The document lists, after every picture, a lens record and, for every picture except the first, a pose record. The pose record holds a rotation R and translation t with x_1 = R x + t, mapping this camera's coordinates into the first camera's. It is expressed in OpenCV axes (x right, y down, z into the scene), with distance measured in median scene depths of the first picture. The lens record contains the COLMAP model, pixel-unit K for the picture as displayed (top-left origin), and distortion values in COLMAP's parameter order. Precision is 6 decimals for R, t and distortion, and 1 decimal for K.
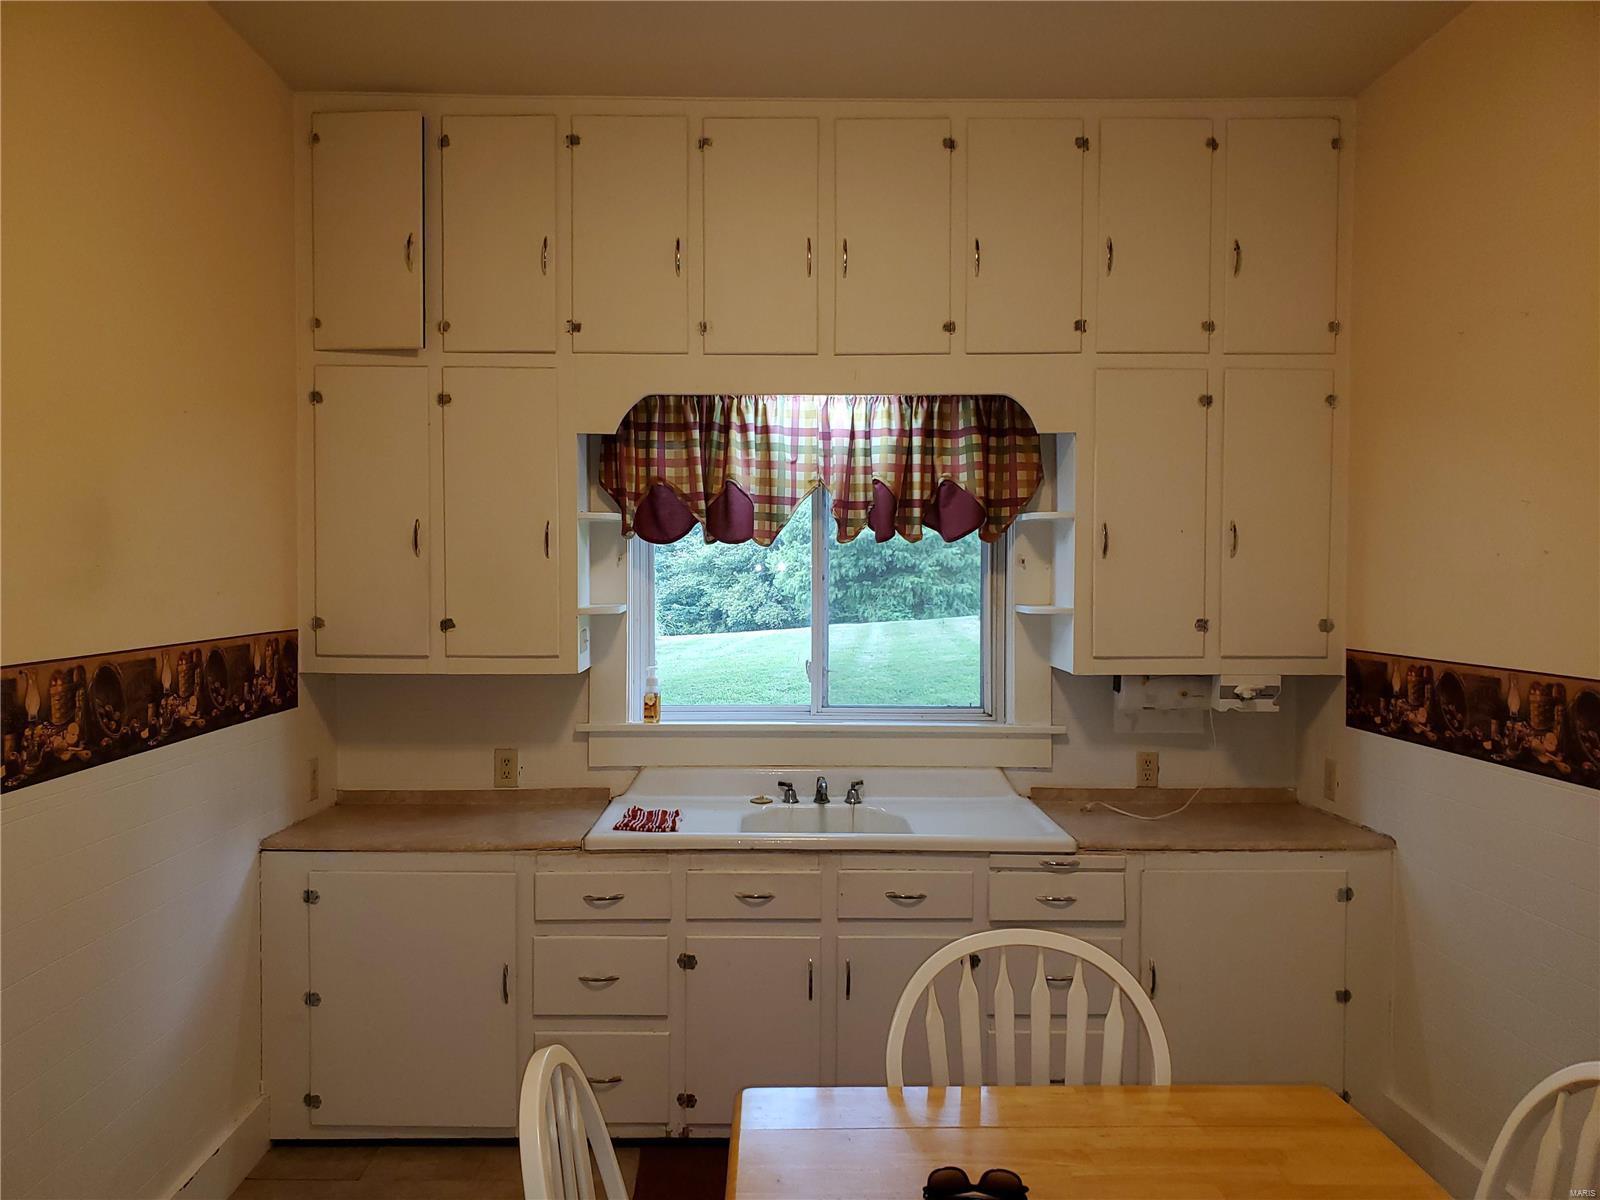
lens RADIAL K [[1222.2, 0, 797.0], [0, 1222.2, 601.6], [0, 0, 1]] dist [0.031404, -0.017192]
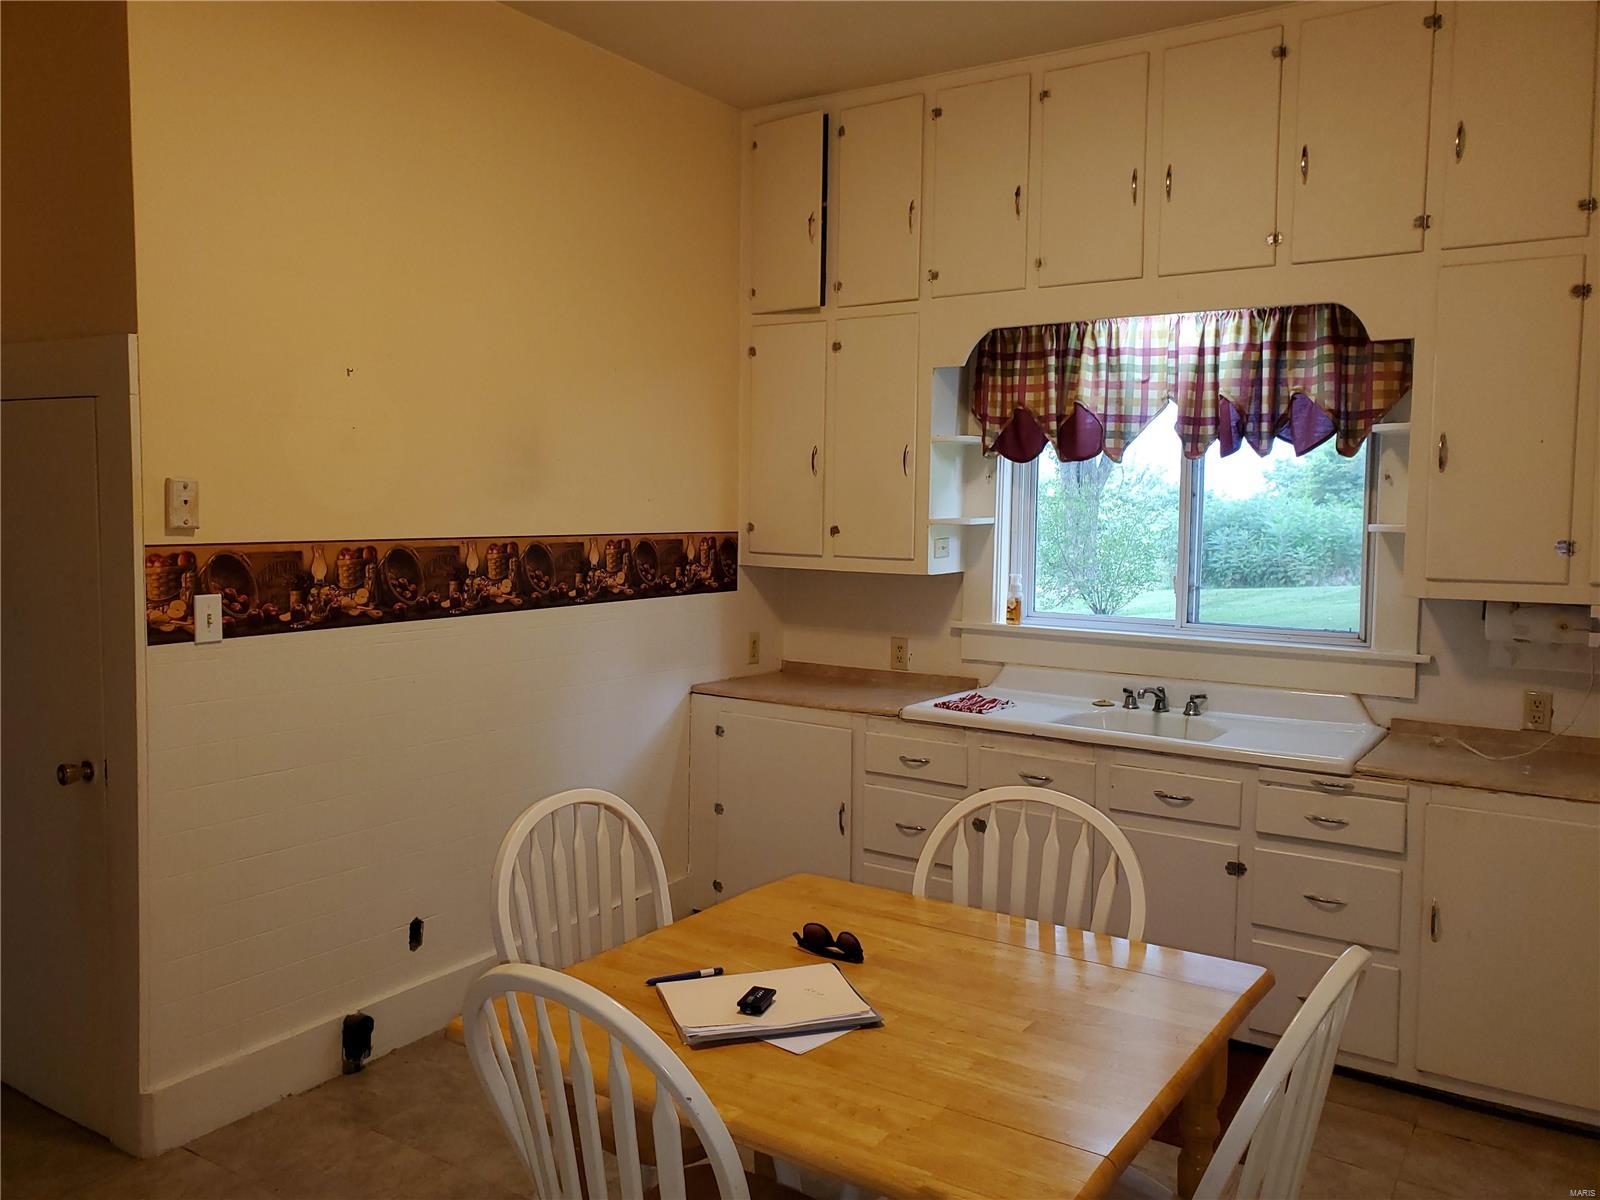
lens RADIAL K [[1255.2, 0, 764.6], [0, 1255.2, 584.5], [0, 0, 1]] dist [-0.008125, -0.021841]
pose [[0.813525, 0.044617, -0.579816, 0.370096], [-0.020309, 0.998624, 0.048350, 0.013307], [0.581175, -0.027558, 0.813312, -0.062394]]
